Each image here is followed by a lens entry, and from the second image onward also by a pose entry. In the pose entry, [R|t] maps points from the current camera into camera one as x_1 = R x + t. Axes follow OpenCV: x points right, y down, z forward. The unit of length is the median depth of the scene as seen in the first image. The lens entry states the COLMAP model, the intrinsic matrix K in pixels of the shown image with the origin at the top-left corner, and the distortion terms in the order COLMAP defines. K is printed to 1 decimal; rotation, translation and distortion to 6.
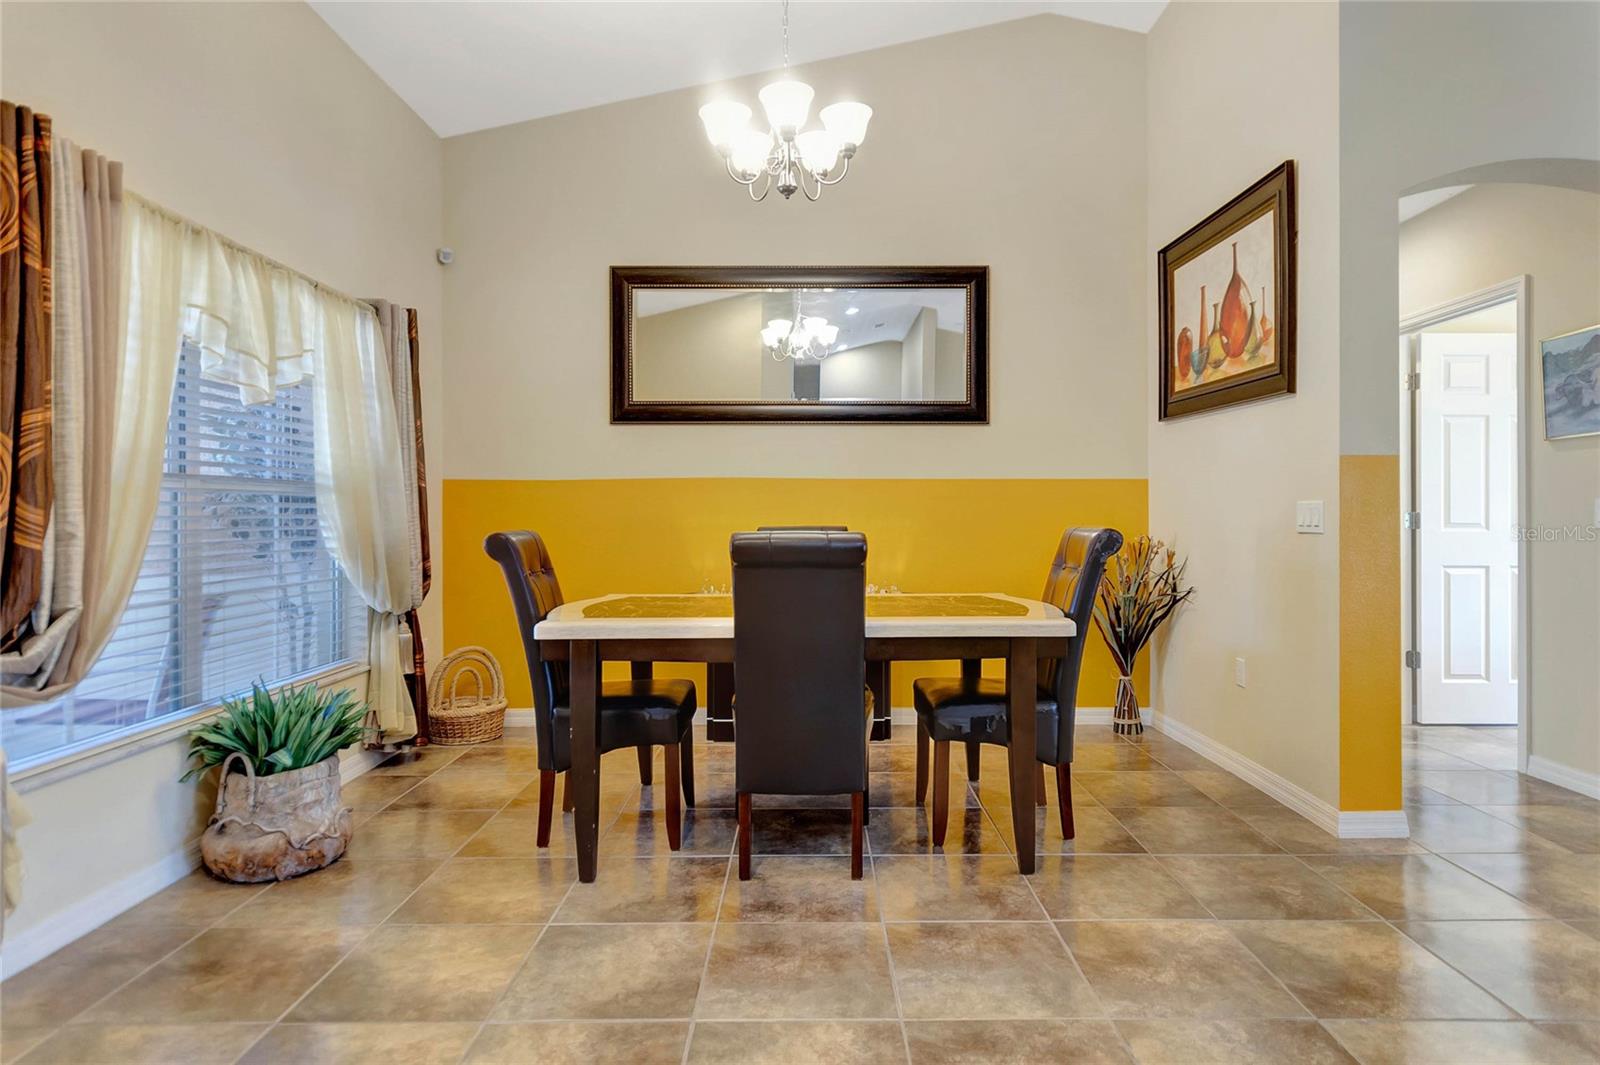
lens RADIAL K [[865.7, 0, 802.3], [0, 865.7, 523.4], [0, 0, 1]] dist [-0.007333, 0.000651]
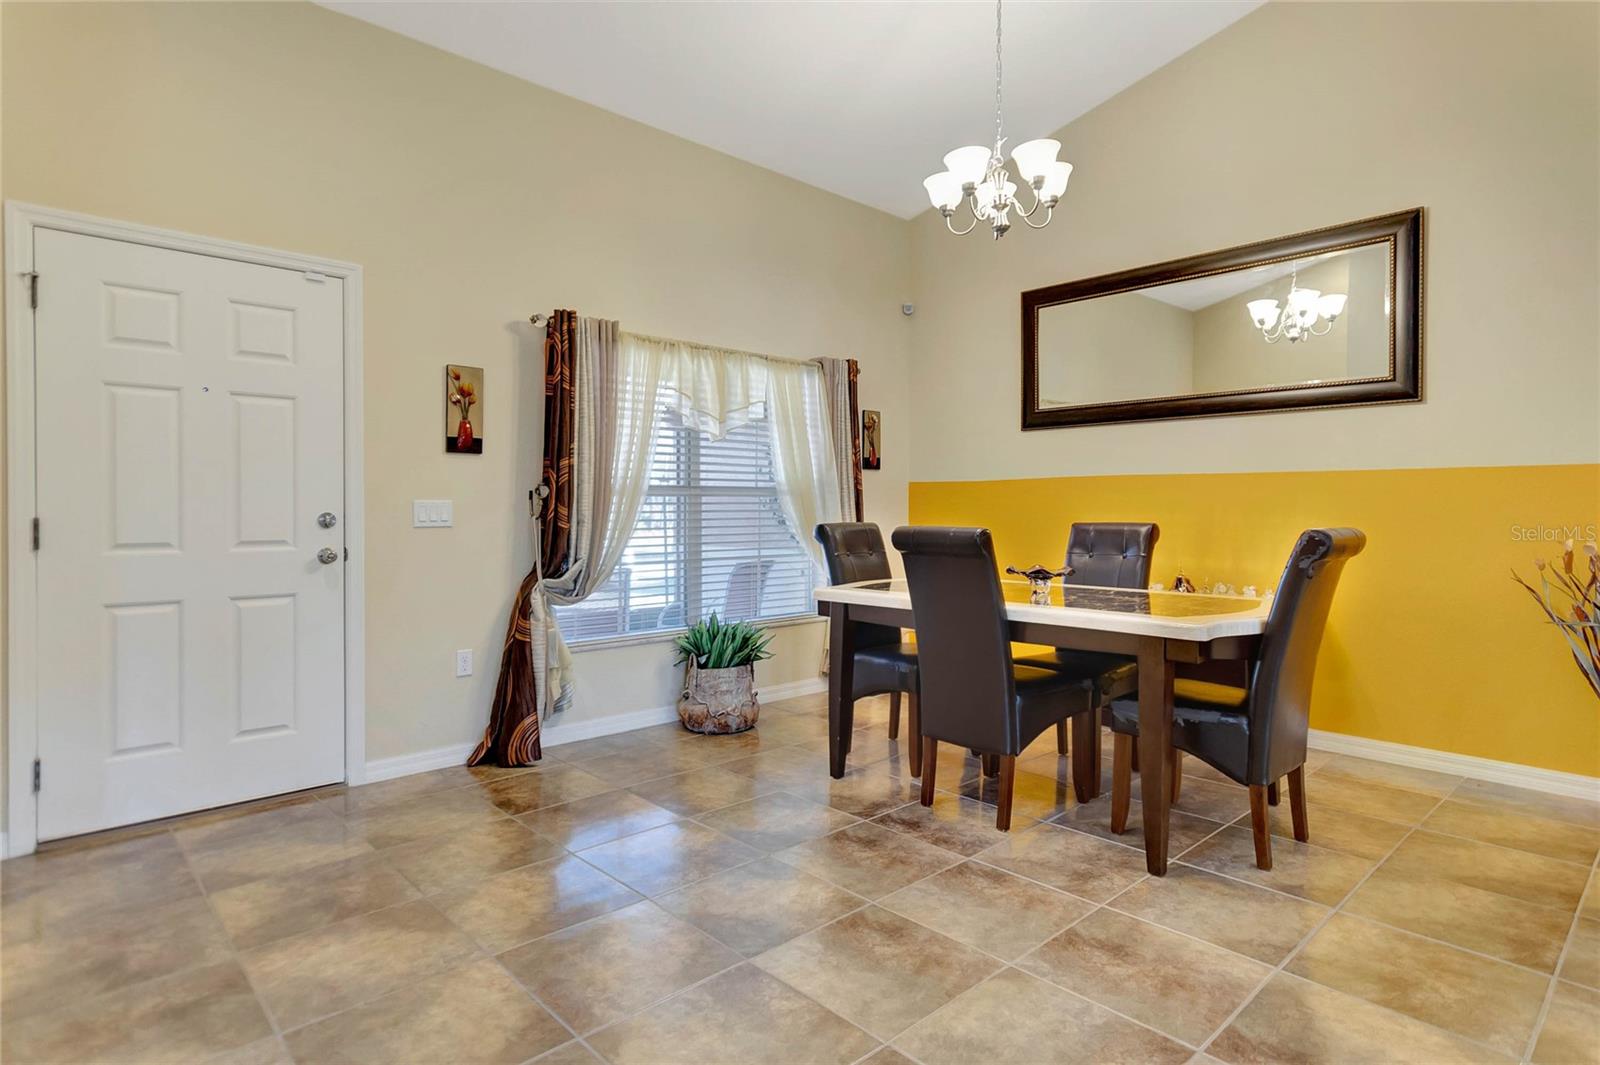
lens RADIAL K [[865.7, 0, 801.3], [0, 865.7, 529.3], [0, 0, 1]] dist [-0.007333, 0.000651]
pose [[0.672699, 0.020750, -0.739626, 0.692583], [-0.009316, 0.999765, 0.019575, -0.008086], [0.739858, -0.006278, 0.672734, 0.030012]]
